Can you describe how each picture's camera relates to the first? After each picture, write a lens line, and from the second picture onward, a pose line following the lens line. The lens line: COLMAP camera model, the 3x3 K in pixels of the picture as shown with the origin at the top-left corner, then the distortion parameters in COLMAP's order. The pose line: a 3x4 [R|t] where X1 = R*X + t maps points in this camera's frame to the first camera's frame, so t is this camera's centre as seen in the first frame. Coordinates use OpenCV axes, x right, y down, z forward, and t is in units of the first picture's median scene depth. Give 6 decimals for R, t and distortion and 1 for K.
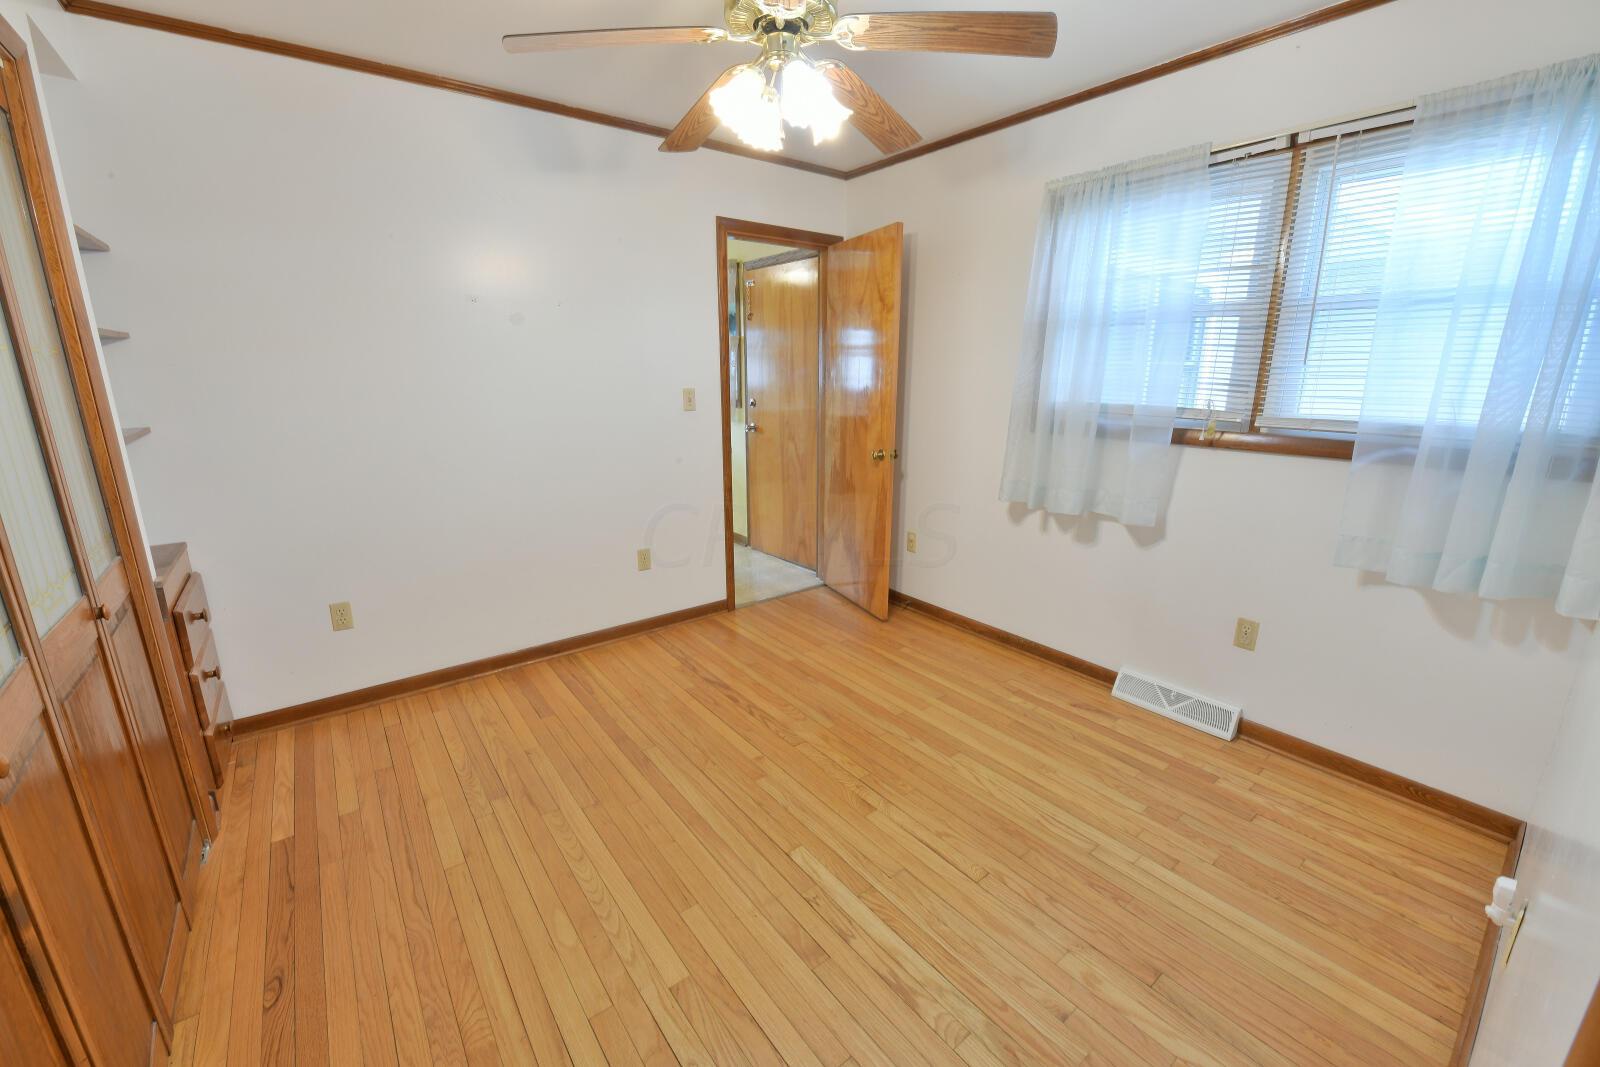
lens RADIAL K [[642.5, 0, 800.0], [0, 642.5, 533.5], [0, 0, 1]] dist [-0.020589, -0.000279]
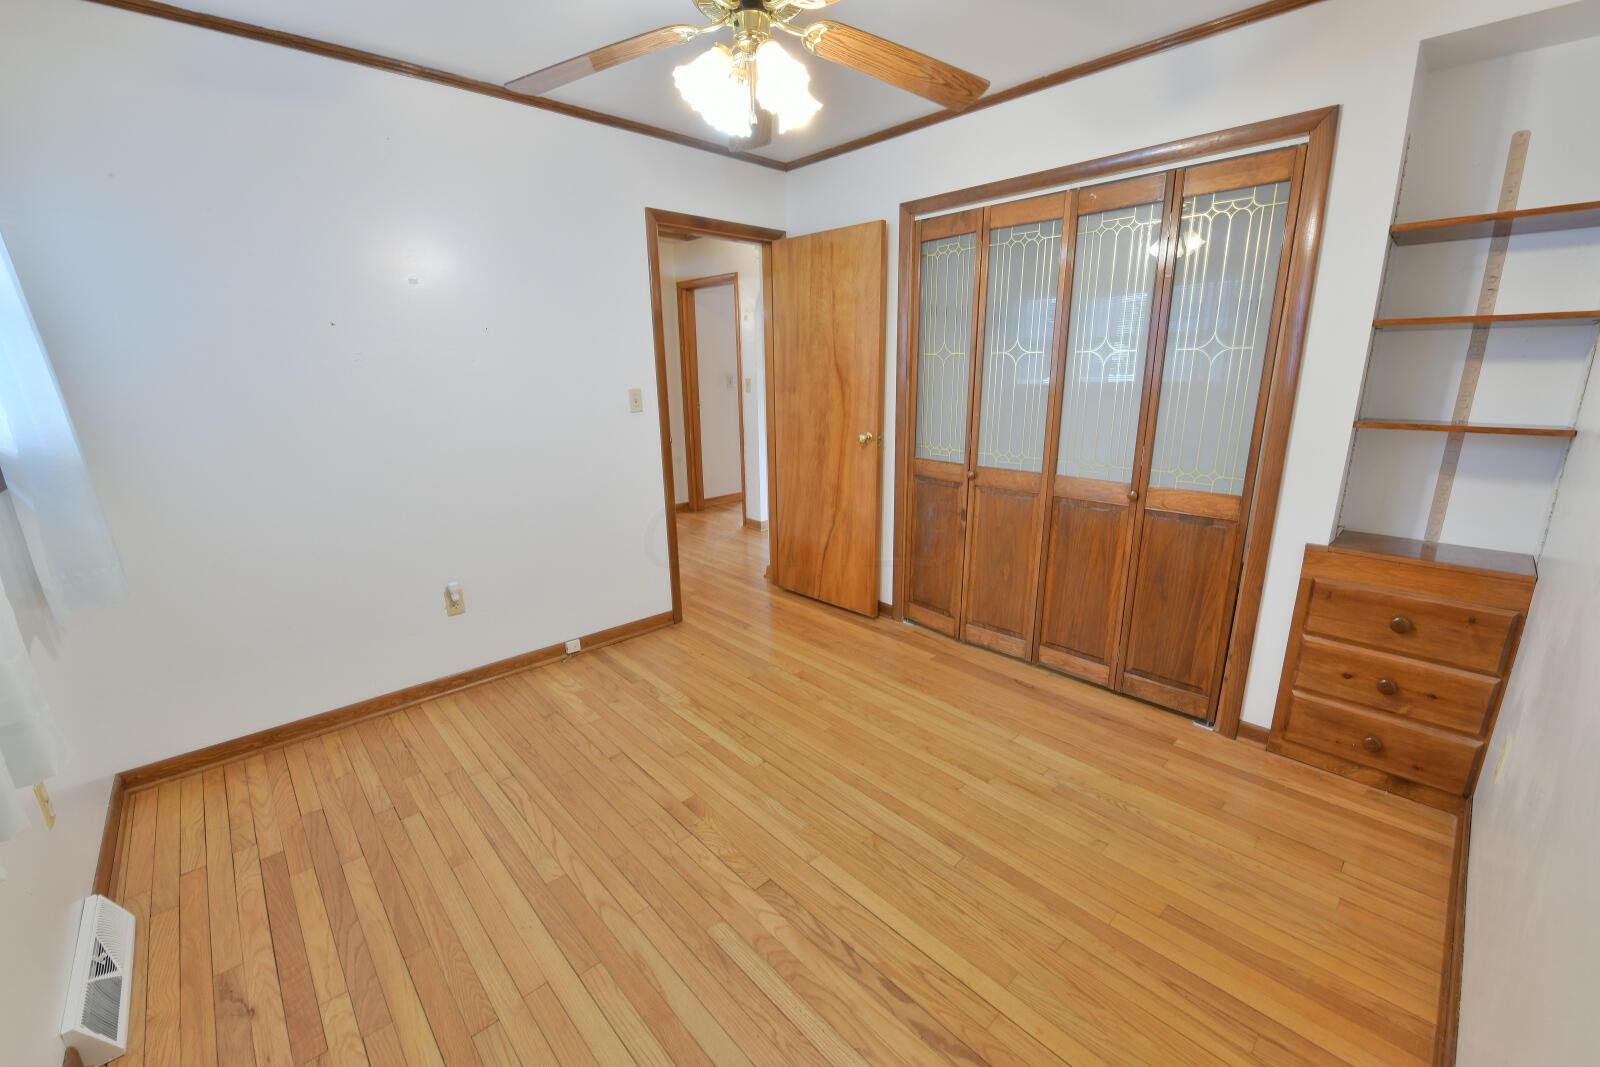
lens RADIAL K [[642.5, 0, 800.0], [0, 642.5, 533.5], [0, 0, 1]] dist [-0.020589, -0.000279]
pose [[-0.995071, 0.034676, -0.092905, 0.012224], [-0.014560, 0.875629, 0.482765, -0.411629], [0.098091, 0.481738, -0.870808, 1.605359]]
